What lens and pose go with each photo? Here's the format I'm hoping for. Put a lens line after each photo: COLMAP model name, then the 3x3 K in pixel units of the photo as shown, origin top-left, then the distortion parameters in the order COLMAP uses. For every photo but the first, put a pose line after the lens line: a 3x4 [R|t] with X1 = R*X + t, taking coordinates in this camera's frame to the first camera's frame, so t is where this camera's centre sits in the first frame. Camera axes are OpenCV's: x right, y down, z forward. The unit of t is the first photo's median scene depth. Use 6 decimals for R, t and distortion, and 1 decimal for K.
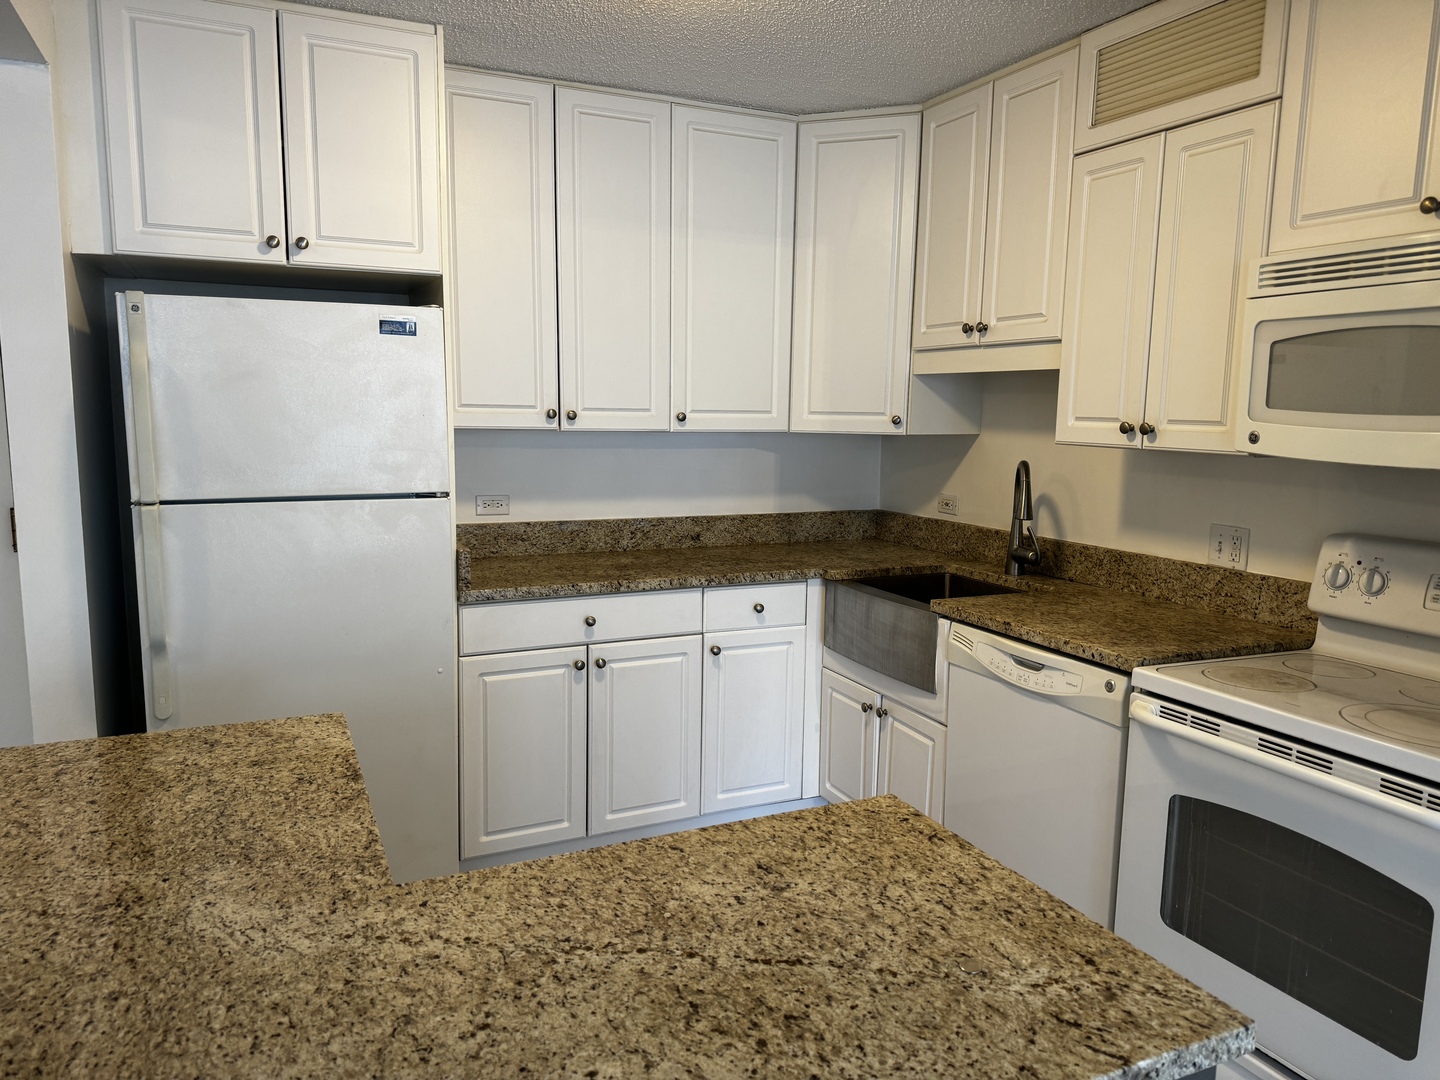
lens RADIAL K [[1004.9, 0, 726.3], [0, 1004.9, 552.1], [0, 0, 1]] dist [0.054522, -0.062855]
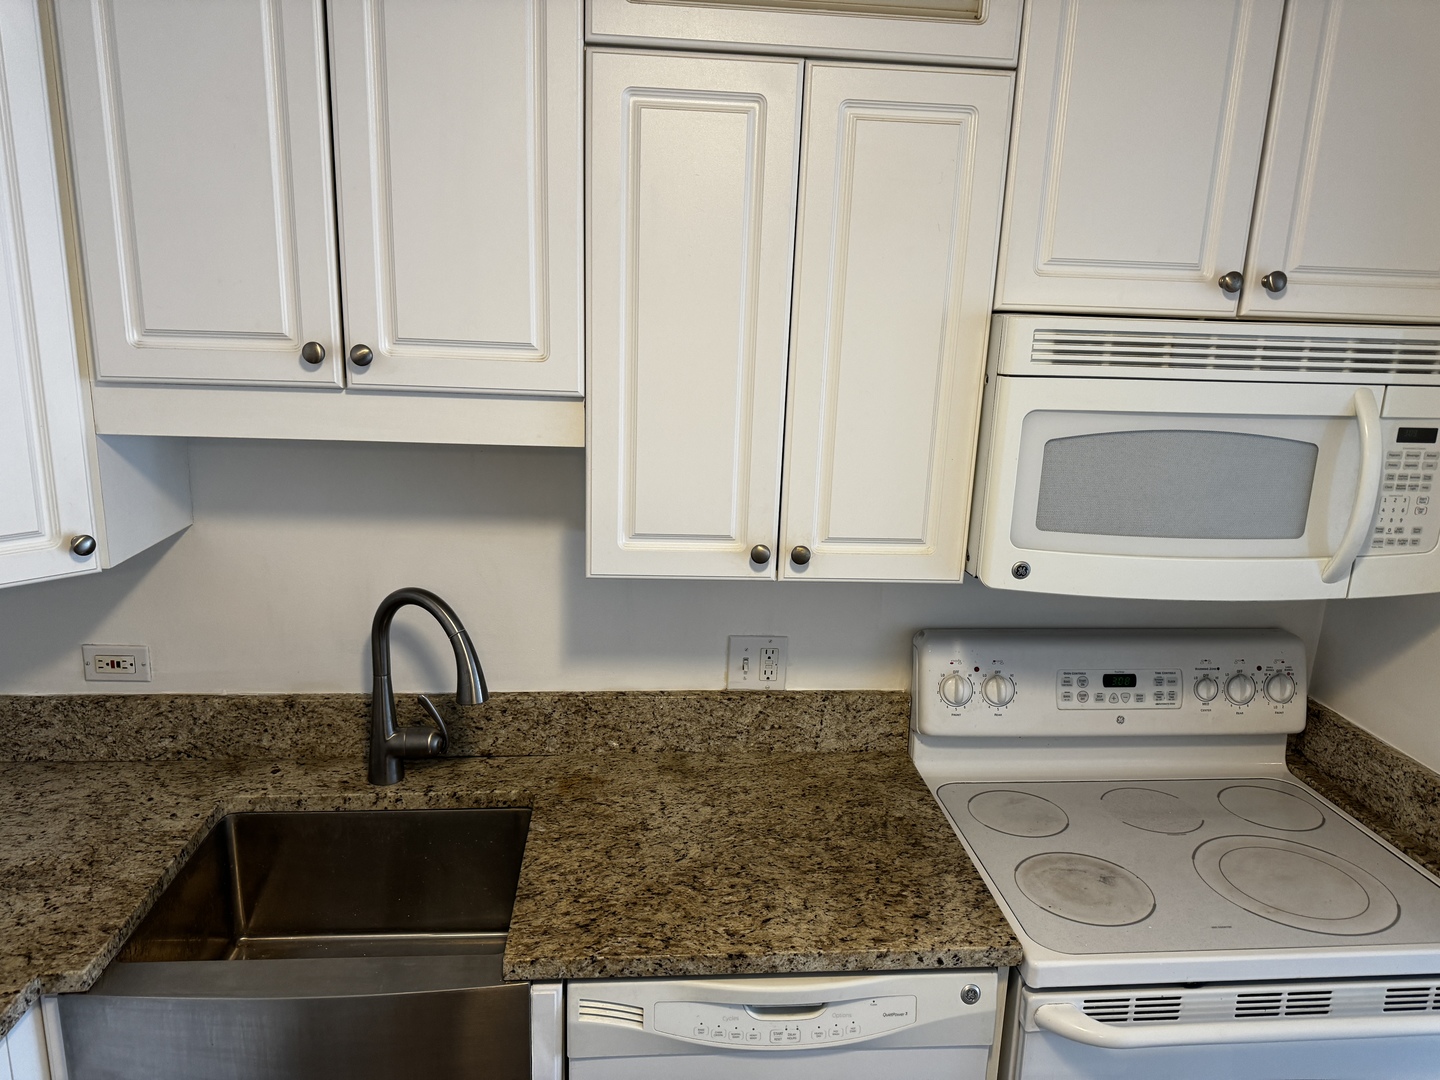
lens RADIAL K [[1004.9, 0, 722.2], [0, 1004.9, 541.8], [0, 0, 1]] dist [0.054522, -0.062855]
pose [[0.350918, -0.228025, 0.908219, -0.162838], [0.108285, 0.973273, 0.202519, -0.250200], [-0.930124, 0.027279, 0.366230, 0.782494]]
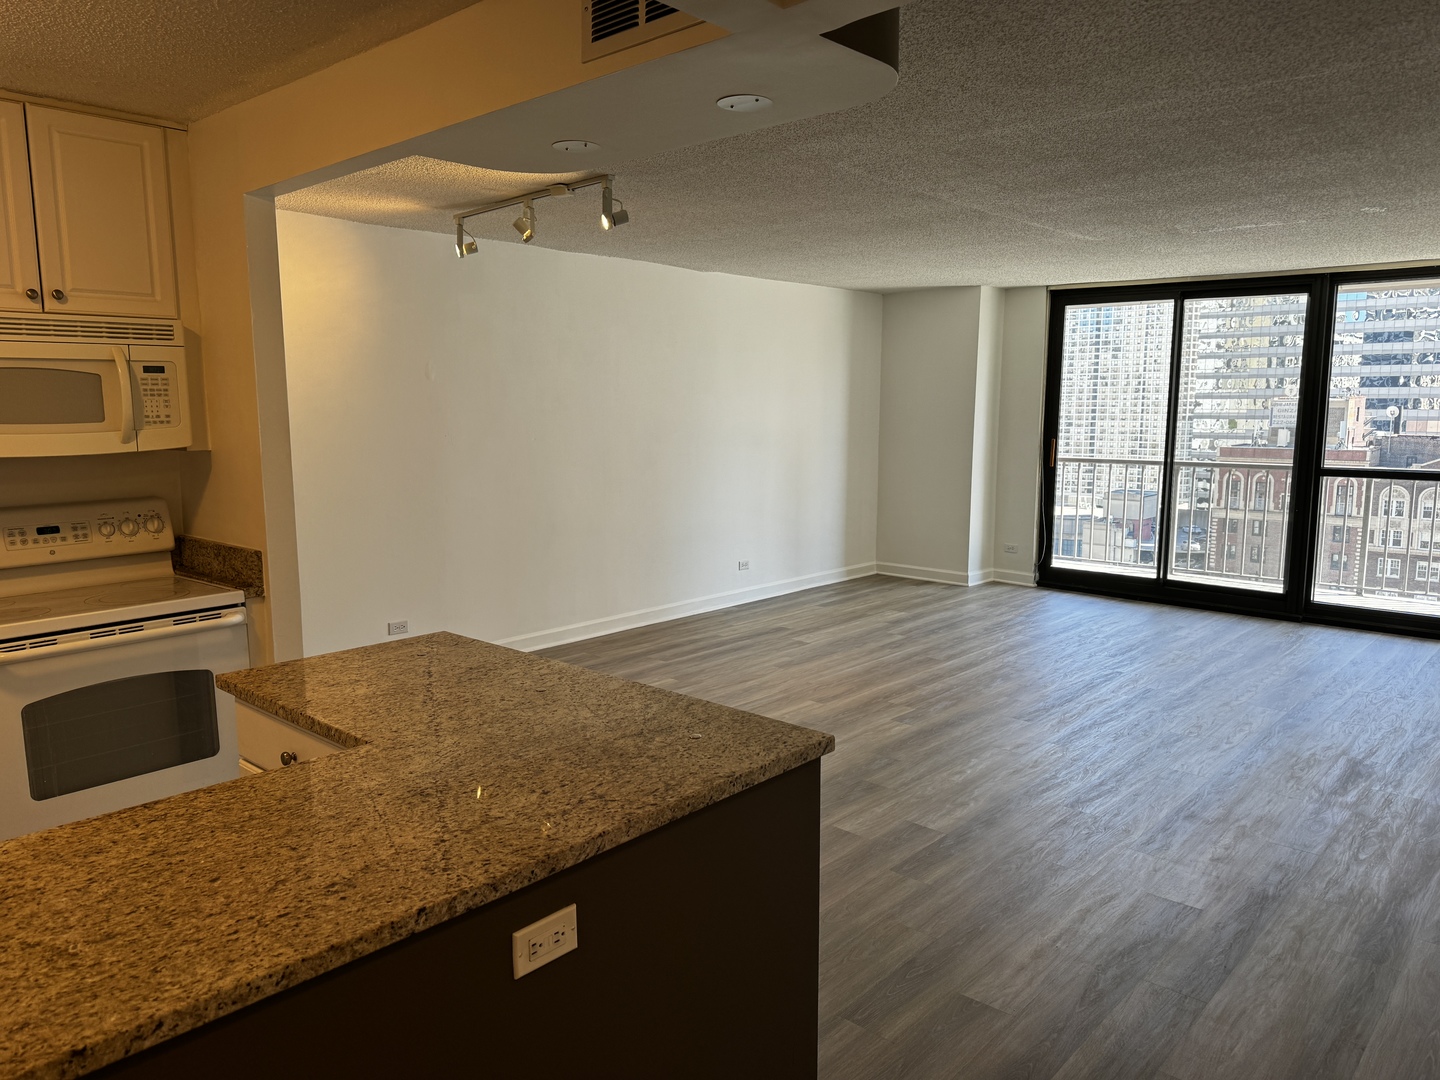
lens RADIAL K [[1004.9, 0, 715.4], [0, 1004.9, 538.5], [0, 0, 1]] dist [0.054522, -0.062855]
pose [[-0.380993, -0.137581, 0.914284, -0.898618], [0.136371, 0.969689, 0.202746, -0.103795], [-0.914466, 0.201927, -0.350682, 0.468974]]
